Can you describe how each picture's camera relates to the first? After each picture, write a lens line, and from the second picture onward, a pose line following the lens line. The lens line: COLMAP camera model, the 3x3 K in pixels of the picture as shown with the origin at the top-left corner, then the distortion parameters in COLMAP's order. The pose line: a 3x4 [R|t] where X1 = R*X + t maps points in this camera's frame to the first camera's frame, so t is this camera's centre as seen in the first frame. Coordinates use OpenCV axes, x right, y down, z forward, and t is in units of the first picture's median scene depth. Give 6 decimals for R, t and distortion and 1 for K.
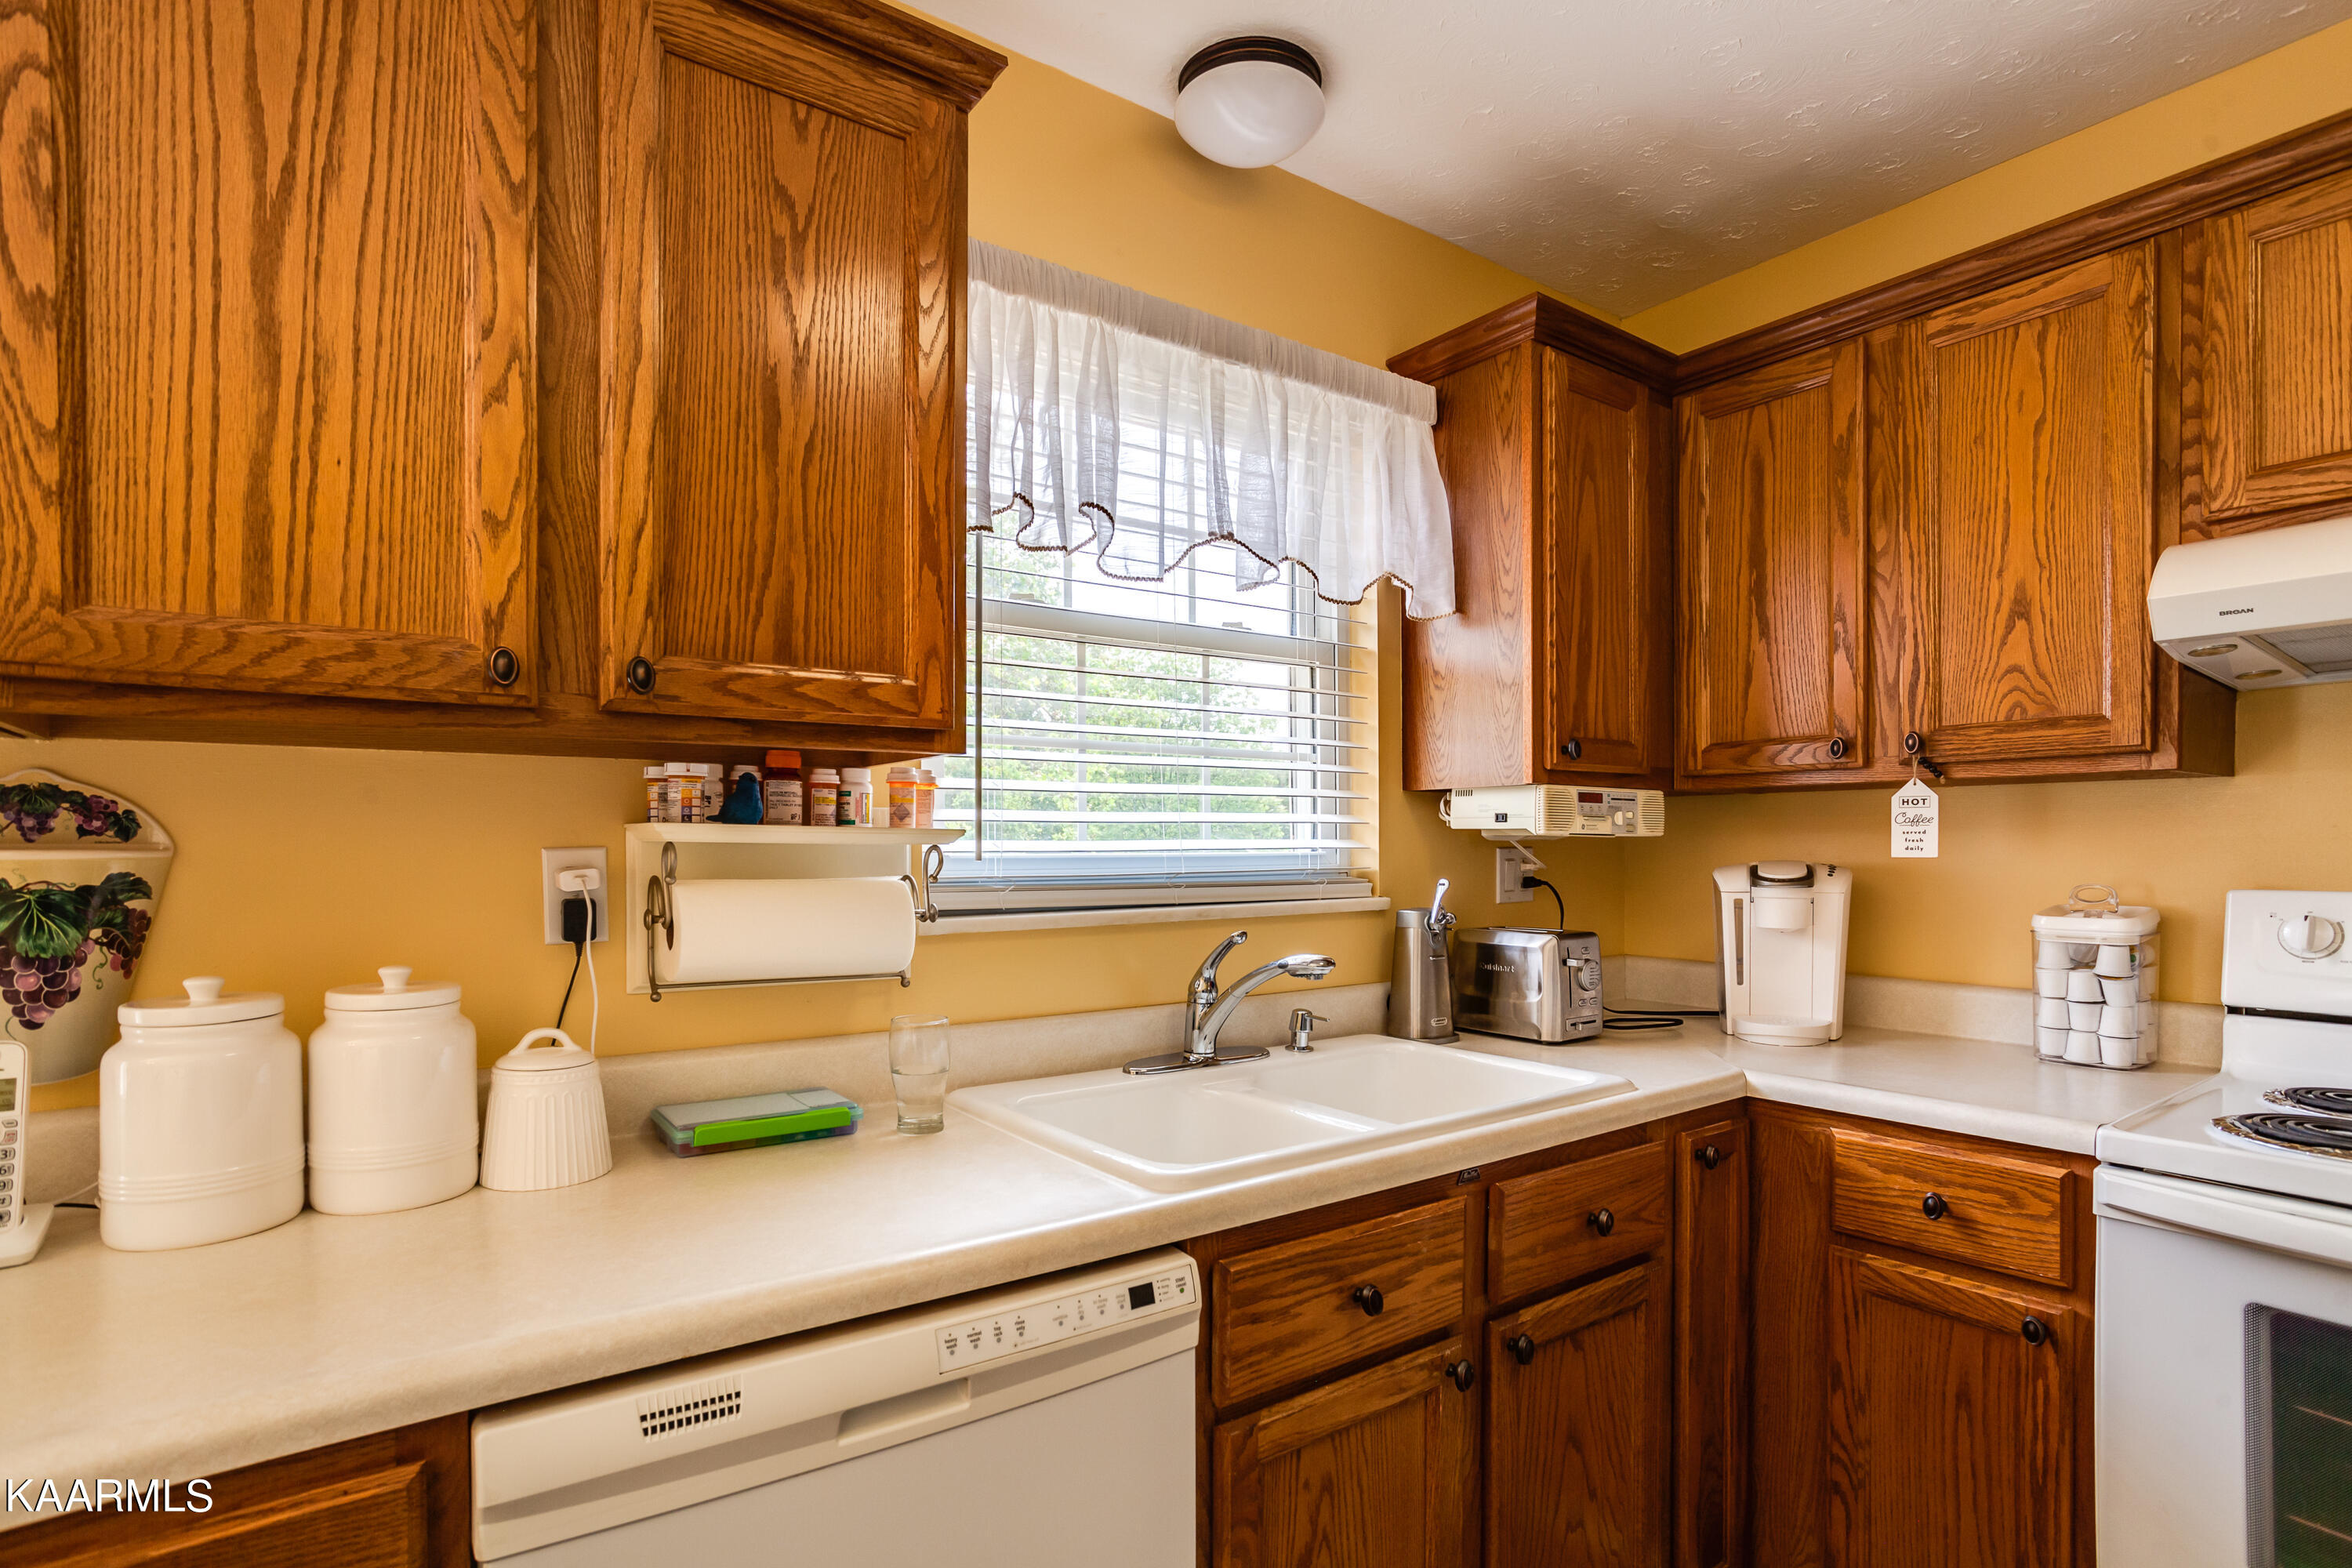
lens RADIAL K [[1151.9, 0, 1149.8], [0, 1151.9, 847.5], [0, 0, 1]] dist [-0.043836, 0.023043]
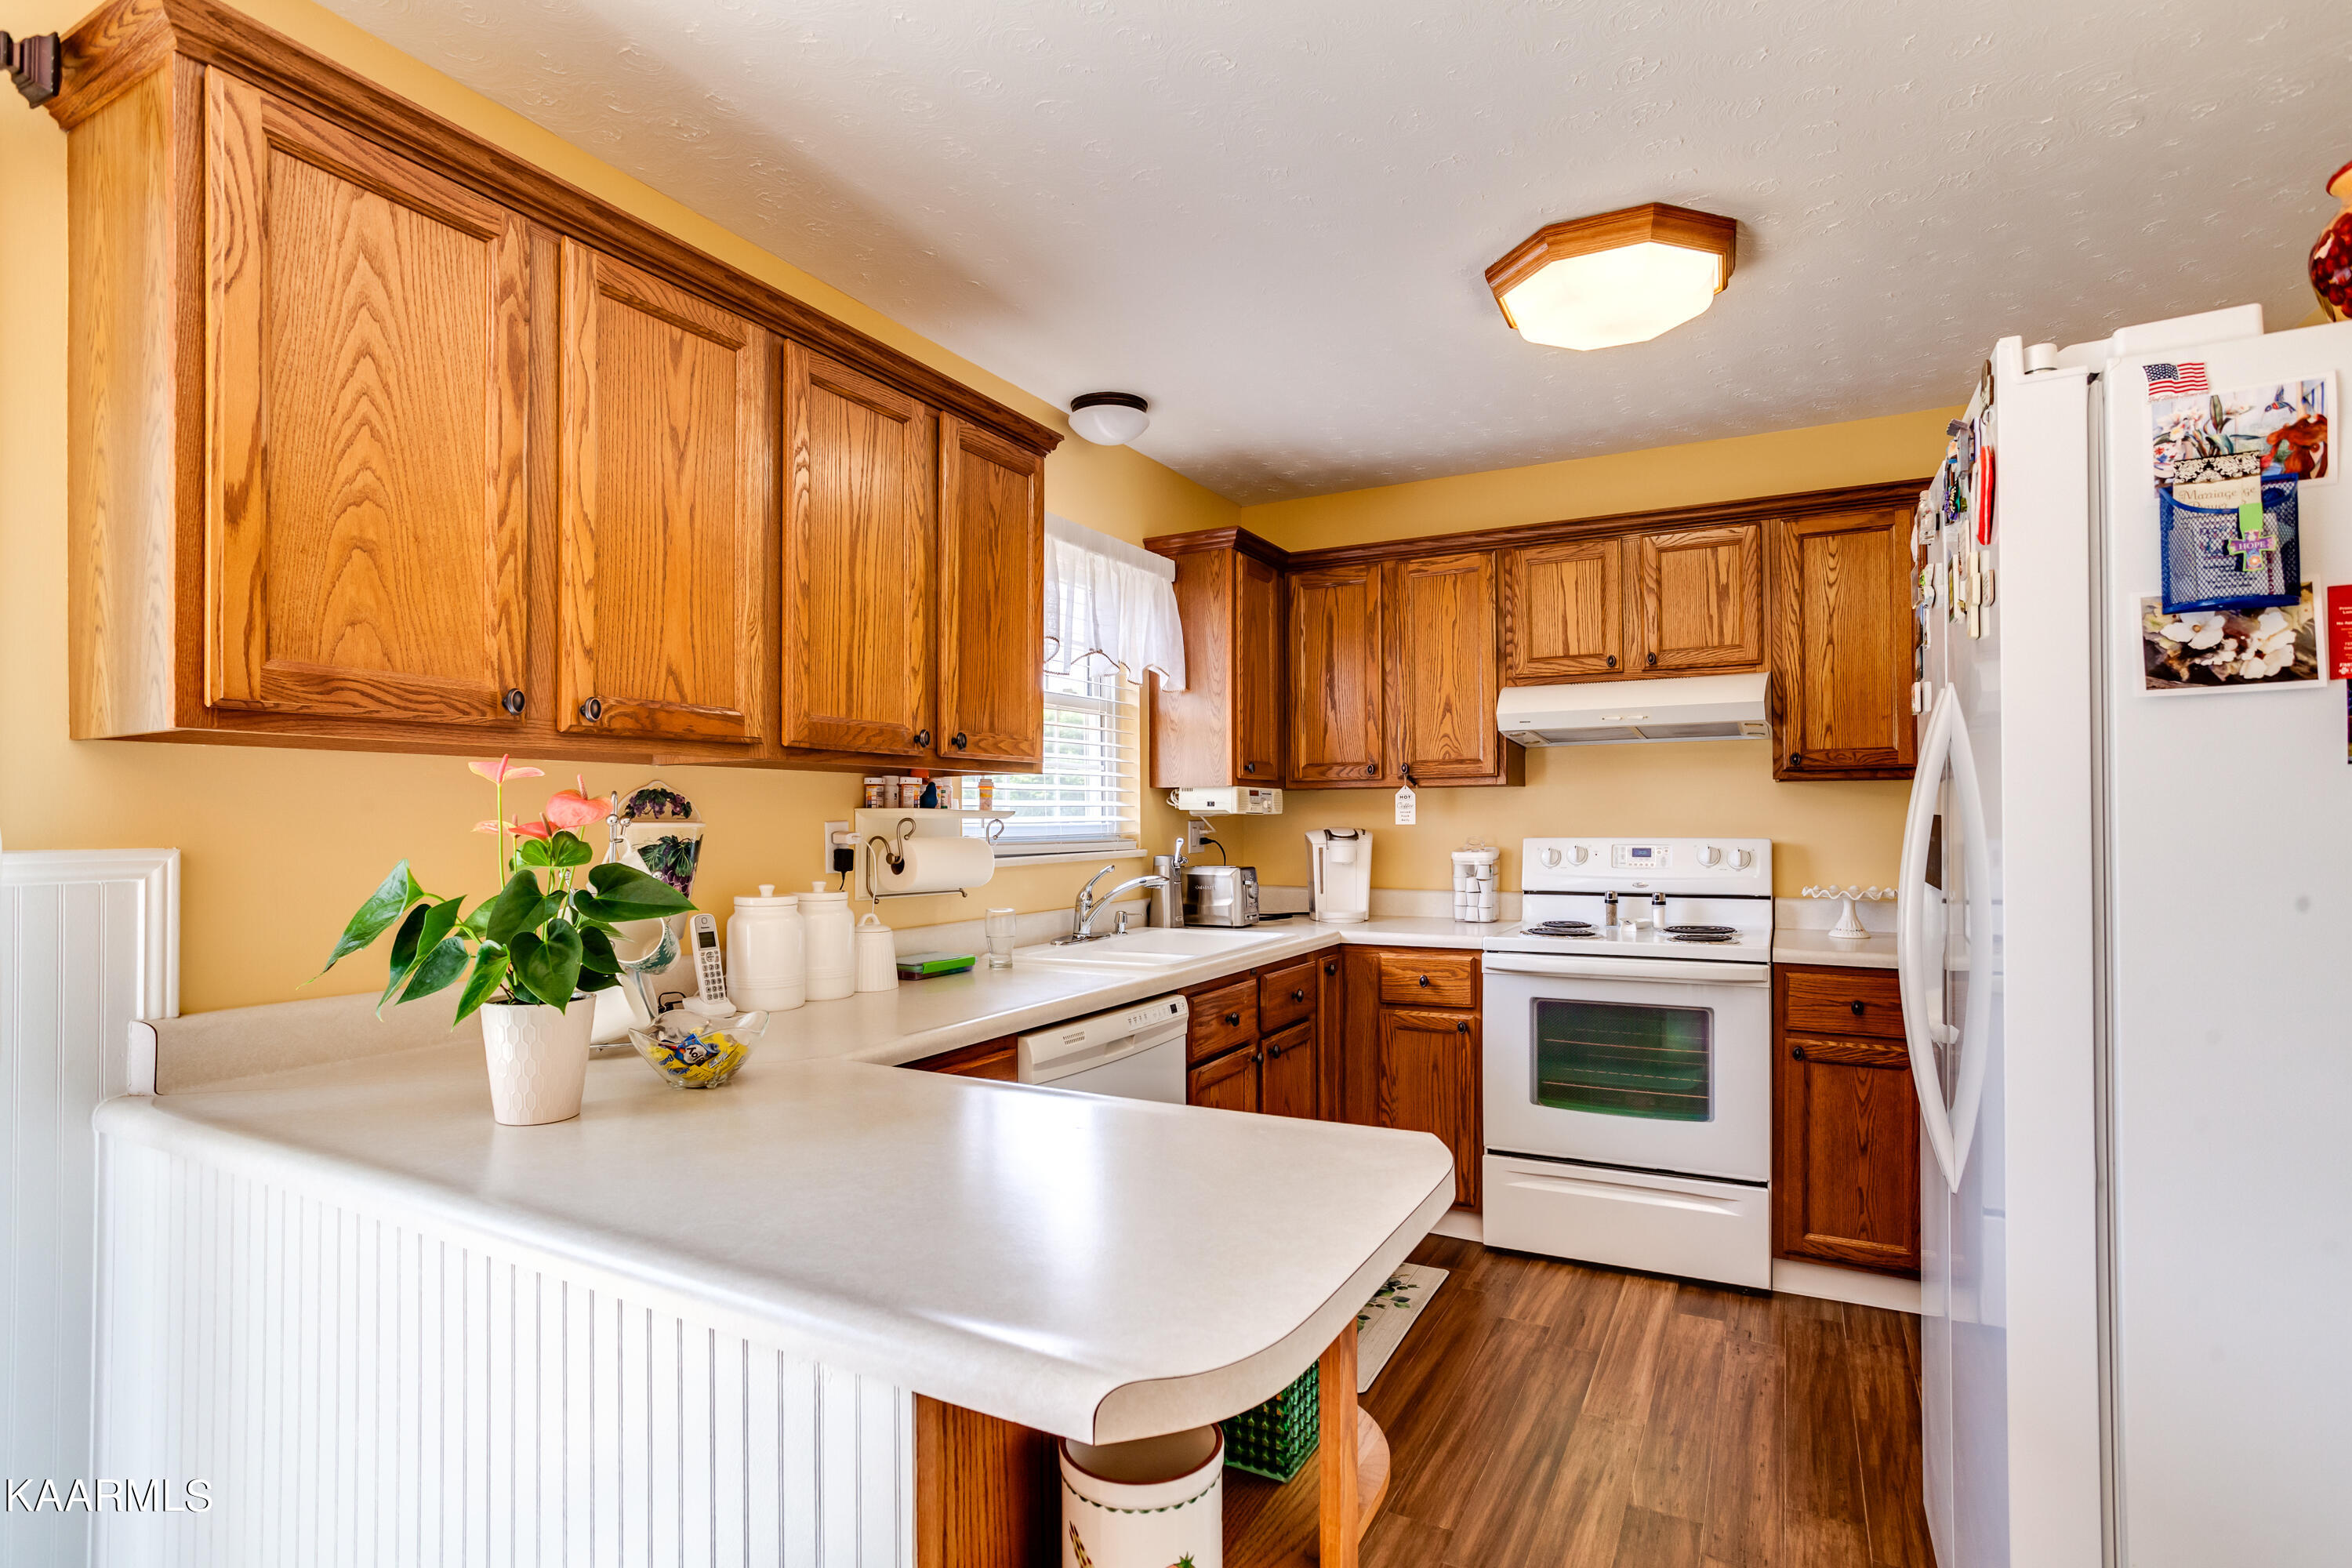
lens RADIAL K [[1151.9, 0, 1159.9], [0, 1151.9, 792.5], [0, 0, 1]] dist [-0.043836, 0.023043]
pose [[0.898981, 0.007028, 0.437932, -0.652476], [0.005184, 0.999630, -0.026686, 0.004252], [-0.437958, 0.026260, 0.898612, -0.691809]]
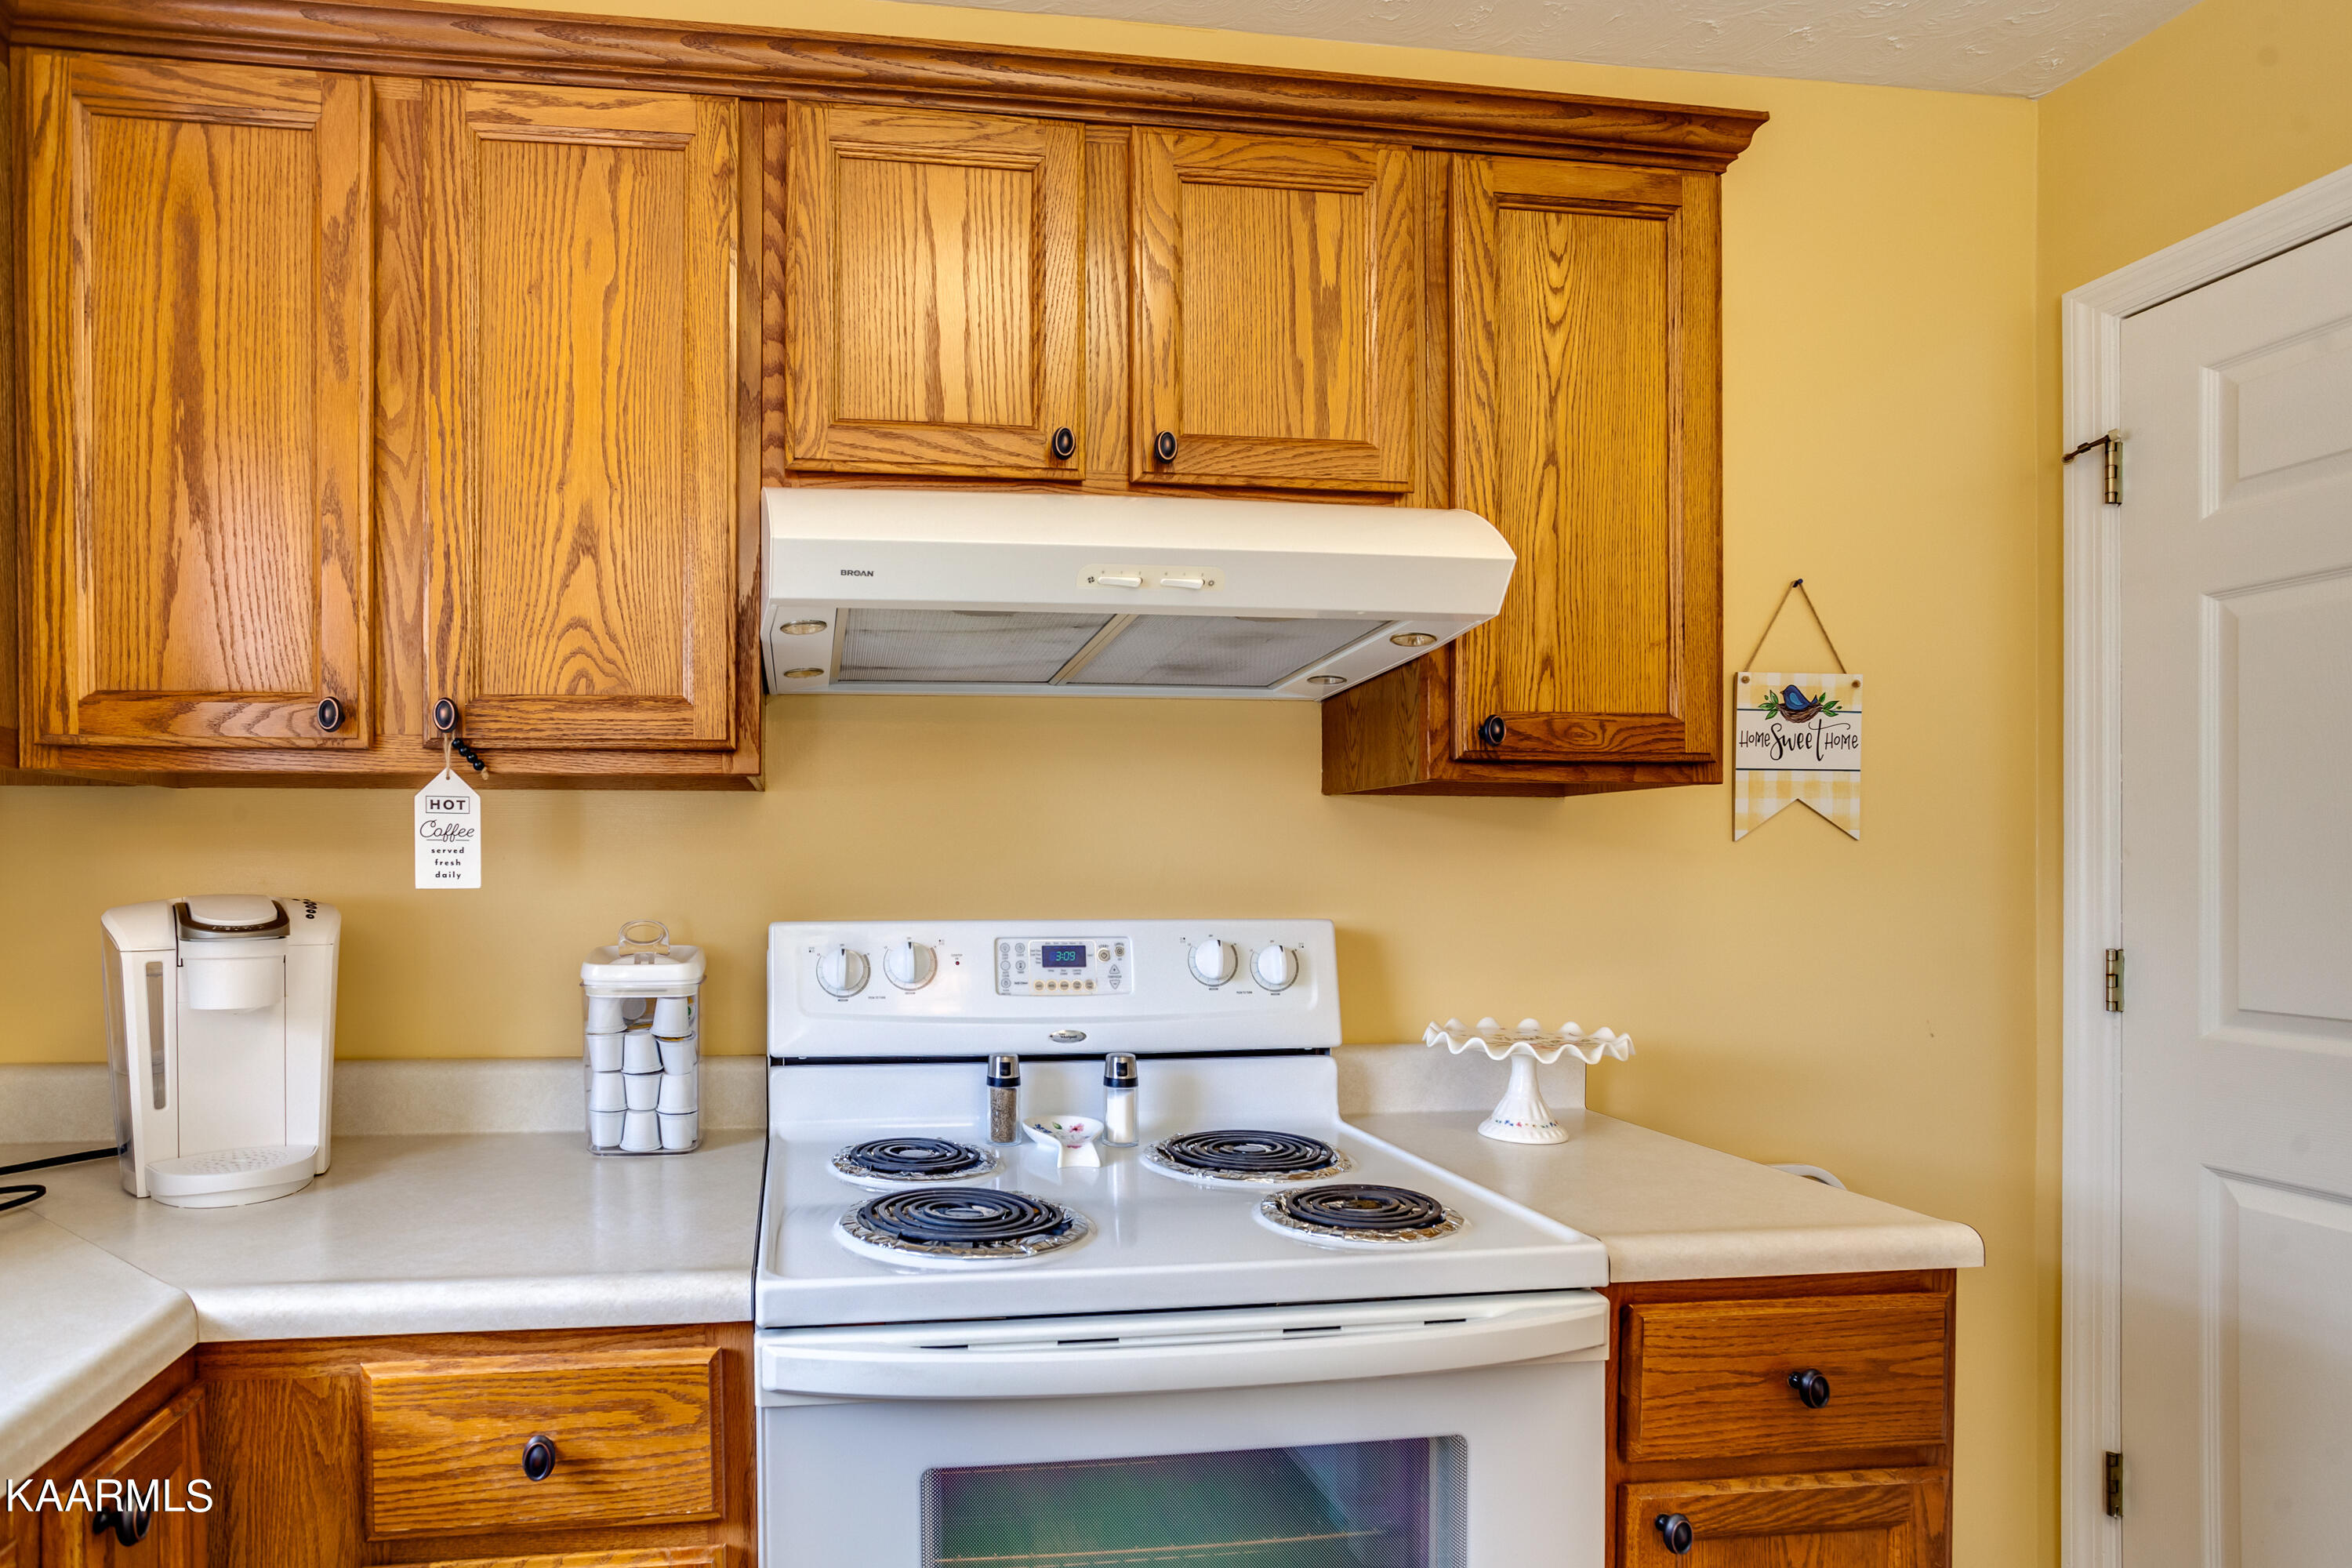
lens RADIAL K [[1151.9, 0, 962.8], [0, 1151.9, 900.7], [0, 0, 1]] dist [-0.043836, 0.023043]
pose [[0.431297, -0.016471, 0.902060, 0.209279], [0.001752, 0.999847, 0.017419, 0.004998], [-0.902209, -0.005933, 0.431259, 0.457437]]
